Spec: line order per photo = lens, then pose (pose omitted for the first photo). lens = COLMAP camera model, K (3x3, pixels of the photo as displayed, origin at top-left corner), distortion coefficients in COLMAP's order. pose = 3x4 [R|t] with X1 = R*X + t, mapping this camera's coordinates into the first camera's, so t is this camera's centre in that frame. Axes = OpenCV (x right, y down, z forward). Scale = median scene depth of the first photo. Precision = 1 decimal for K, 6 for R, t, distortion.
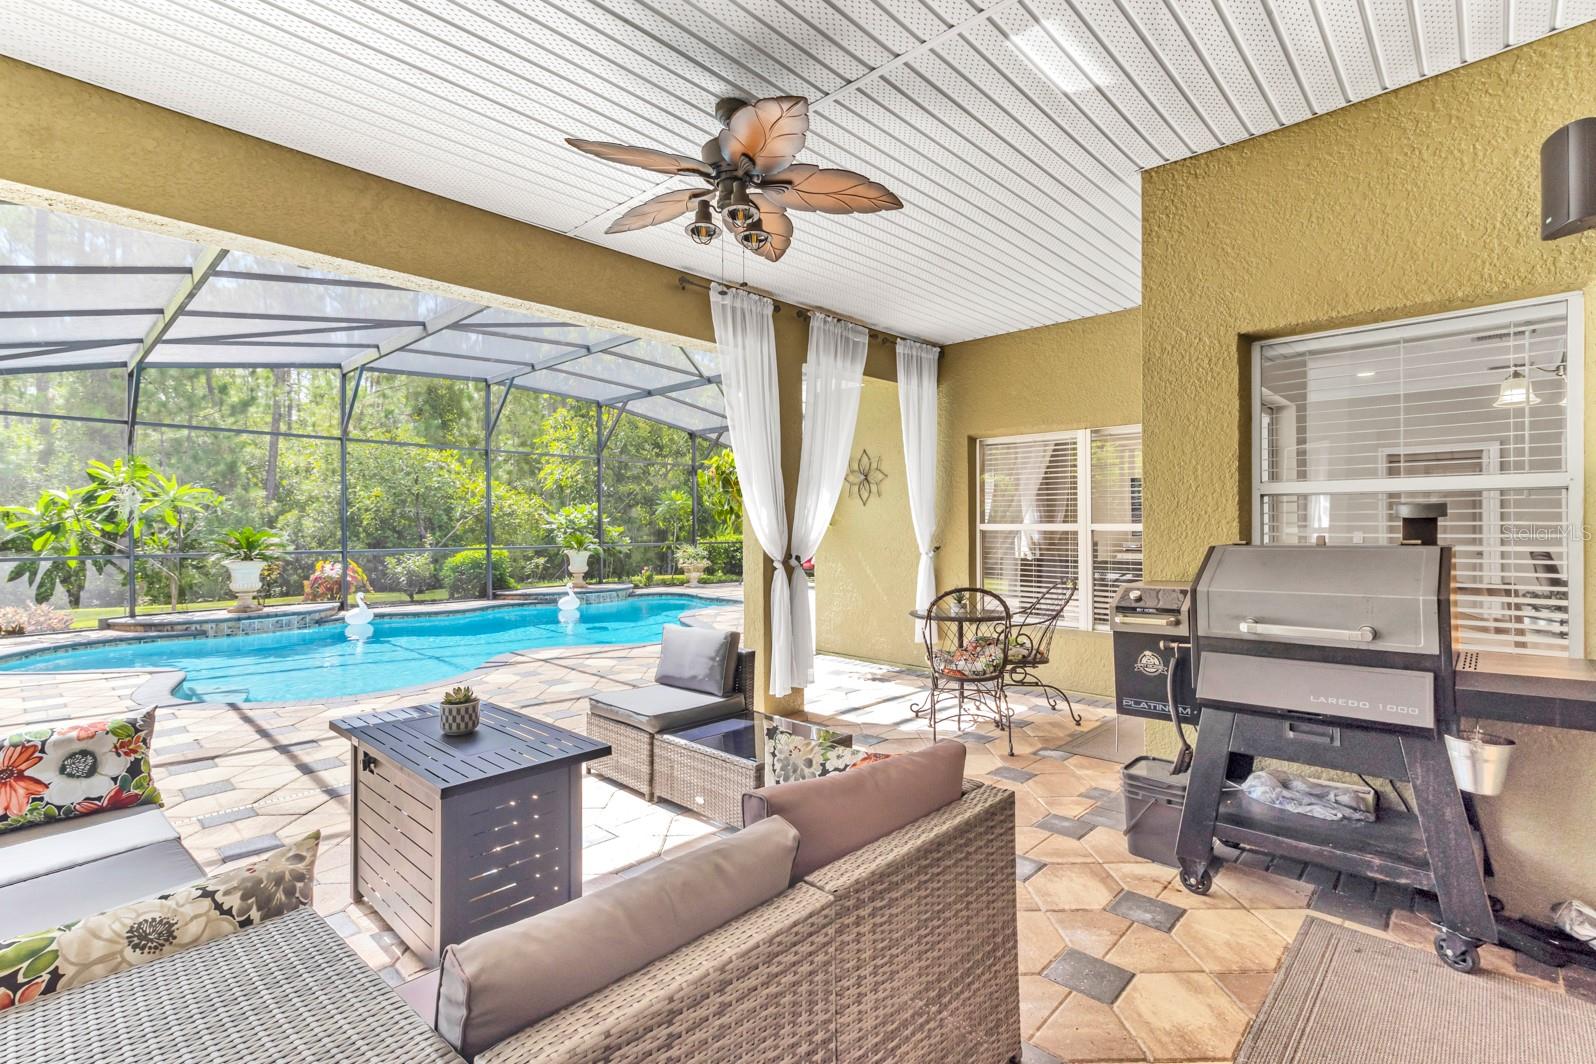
lens RADIAL K [[735.7, 0, 792.7], [0, 735.7, 524.9], [0, 0, 1]] dist [0.020157, 0.000421]
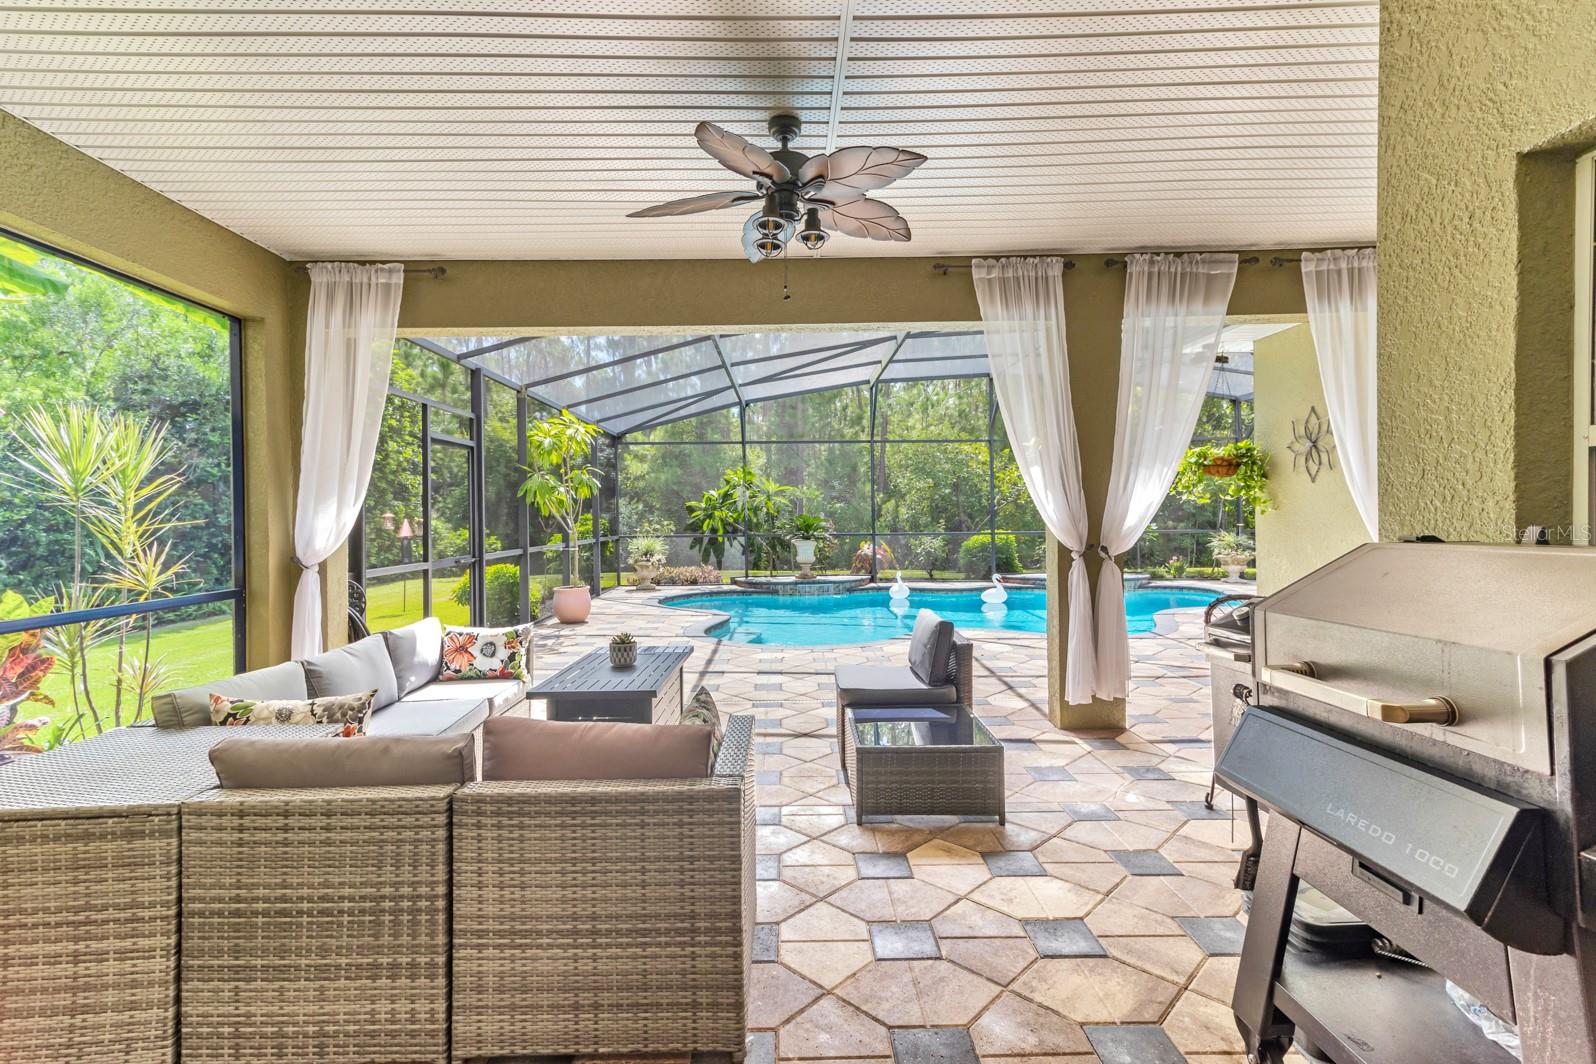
lens RADIAL K [[735.7, 0, 792.7], [0, 735.7, 524.9], [0, 0, 1]] dist [0.020157, 0.000421]
pose [[0.695909, 0.005281, -0.718111, 0.211231], [0.009036, 0.999829, 0.016109, -0.000073], [0.718073, -0.017700, 0.695742, 0.077291]]
